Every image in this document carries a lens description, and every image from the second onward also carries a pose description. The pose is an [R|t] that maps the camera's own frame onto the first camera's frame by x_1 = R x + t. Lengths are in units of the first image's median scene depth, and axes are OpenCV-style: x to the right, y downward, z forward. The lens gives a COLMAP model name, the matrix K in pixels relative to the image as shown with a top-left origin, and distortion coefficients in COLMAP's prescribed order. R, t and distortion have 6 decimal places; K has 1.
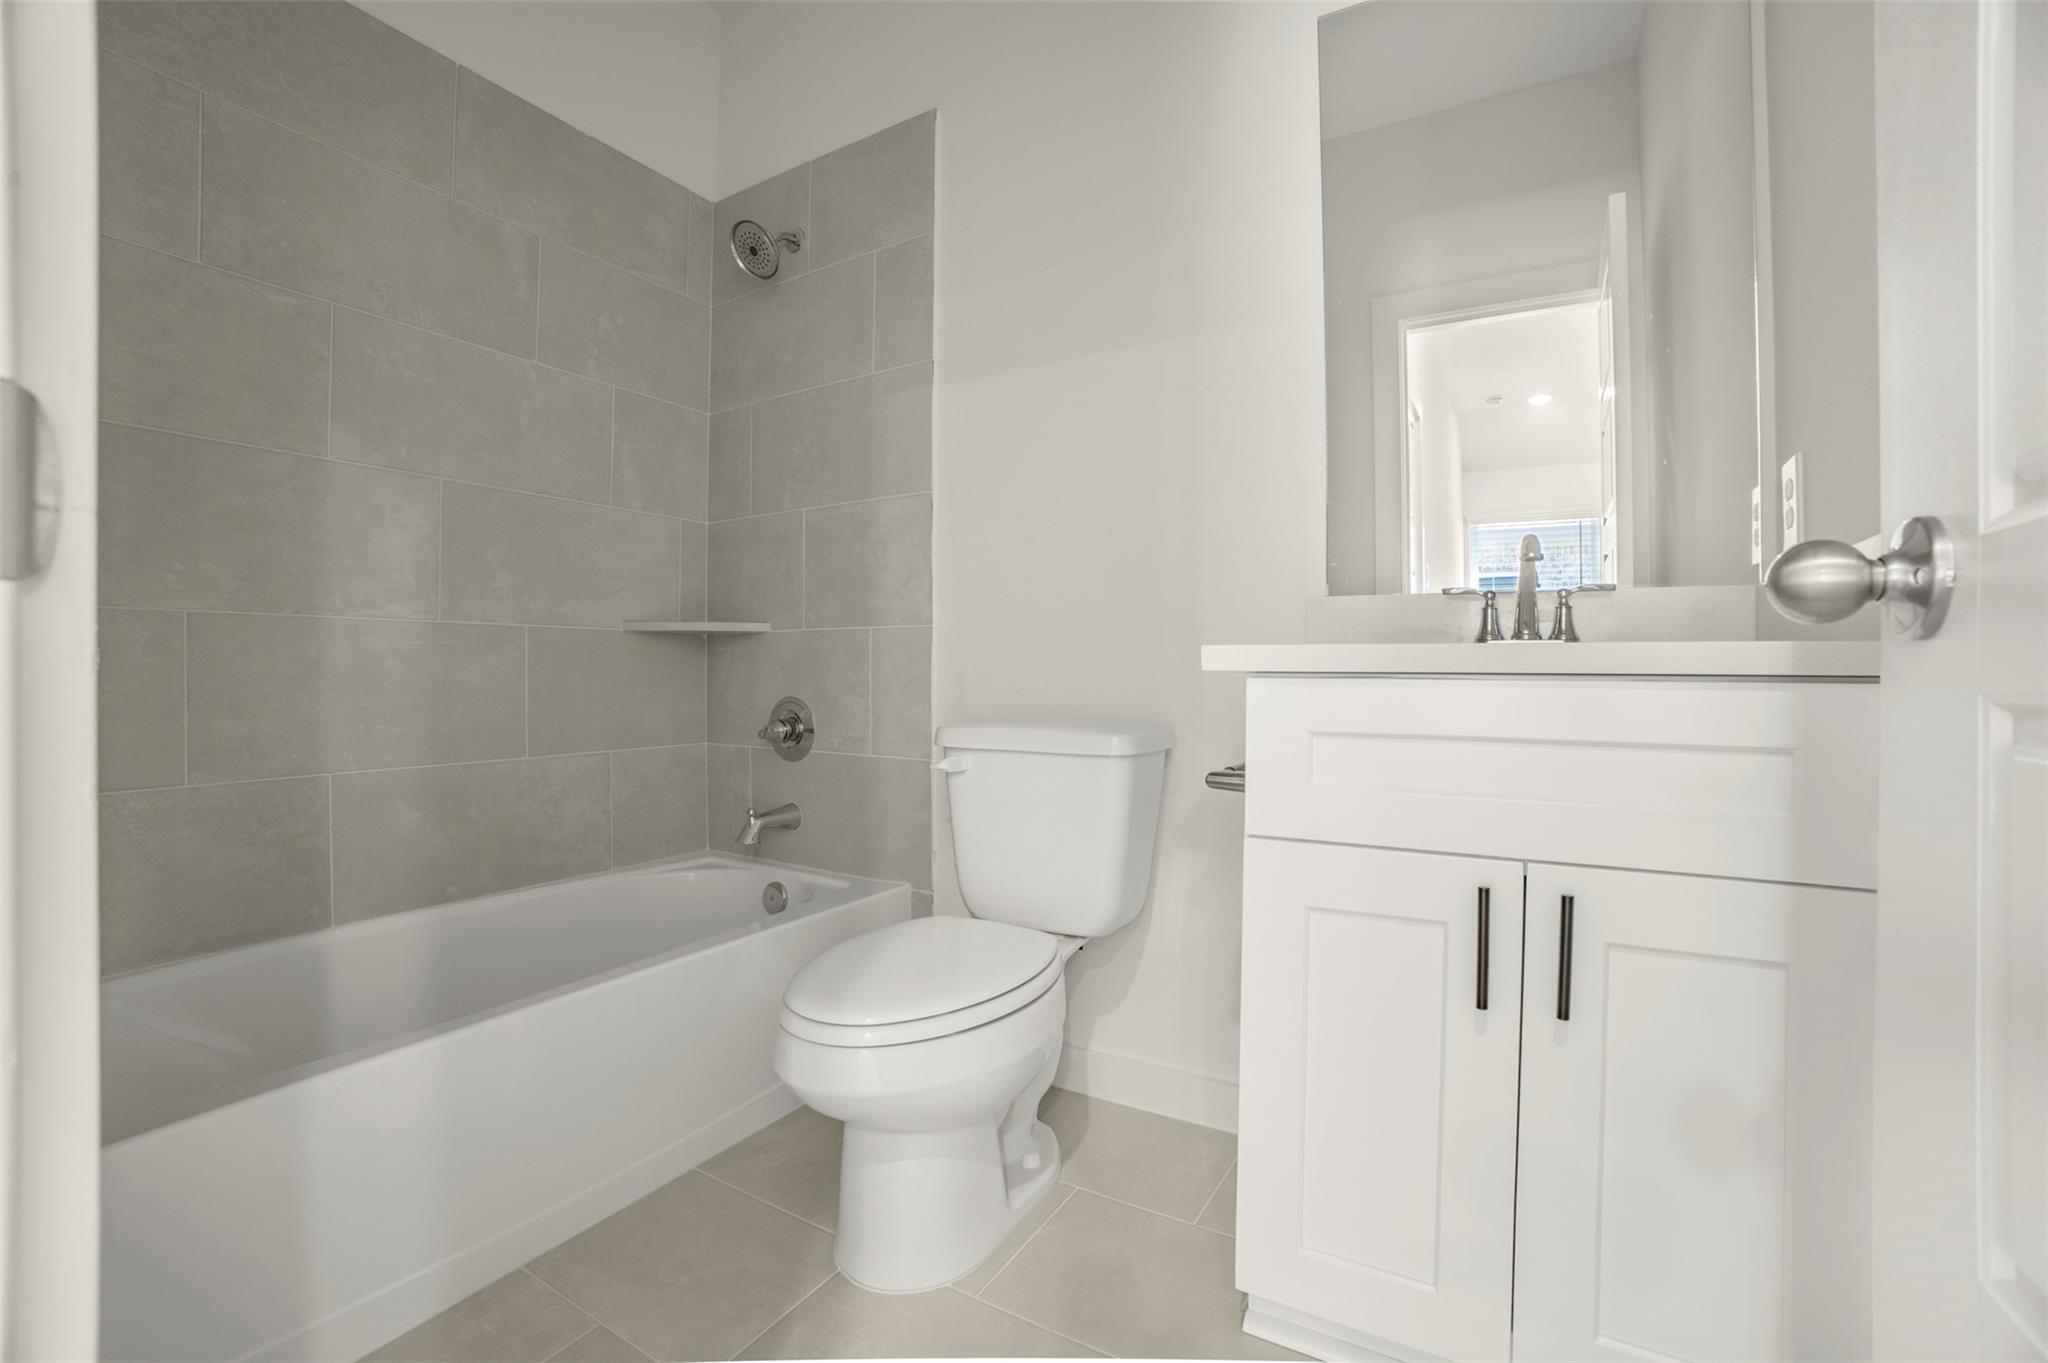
lens RADIAL K [[886.2, 0, 1018.2], [0, 886.2, 675.5], [0, 0, 1]] dist [-0.065645, 0.003853]
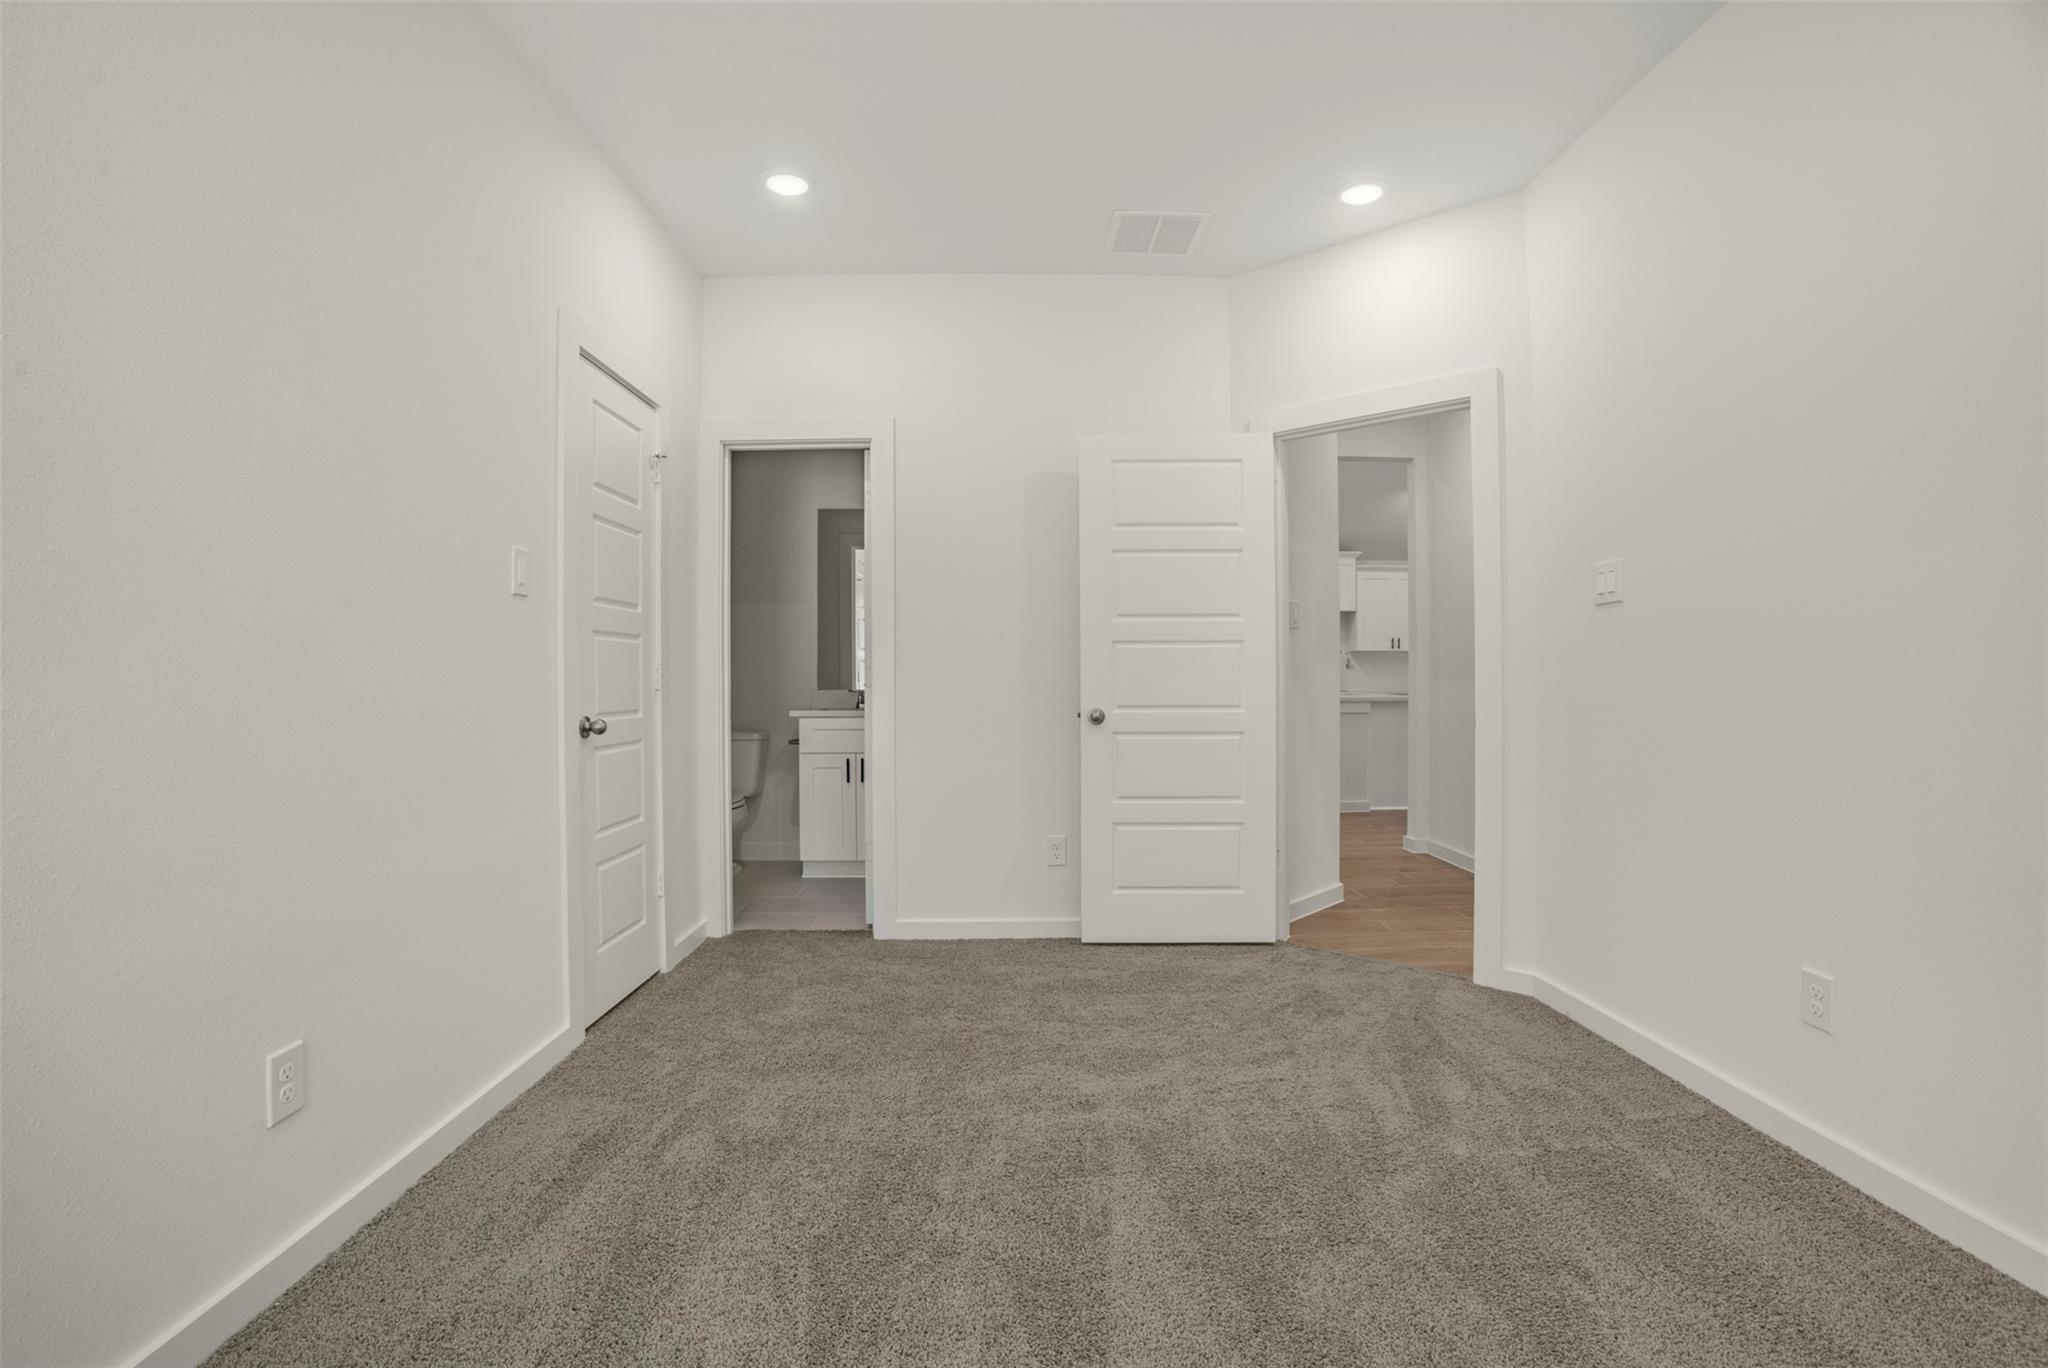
lens RADIAL K [[886.2, 0, 1024.3], [0, 886.2, 681.7], [0, 0, 1]] dist [-0.065645, 0.003853]
pose [[0.847900, -0.004074, 0.530141, -1.126387], [0.007538, 0.999962, -0.004371, -0.150245], [-0.530103, 0.007702, 0.847898, -3.339485]]
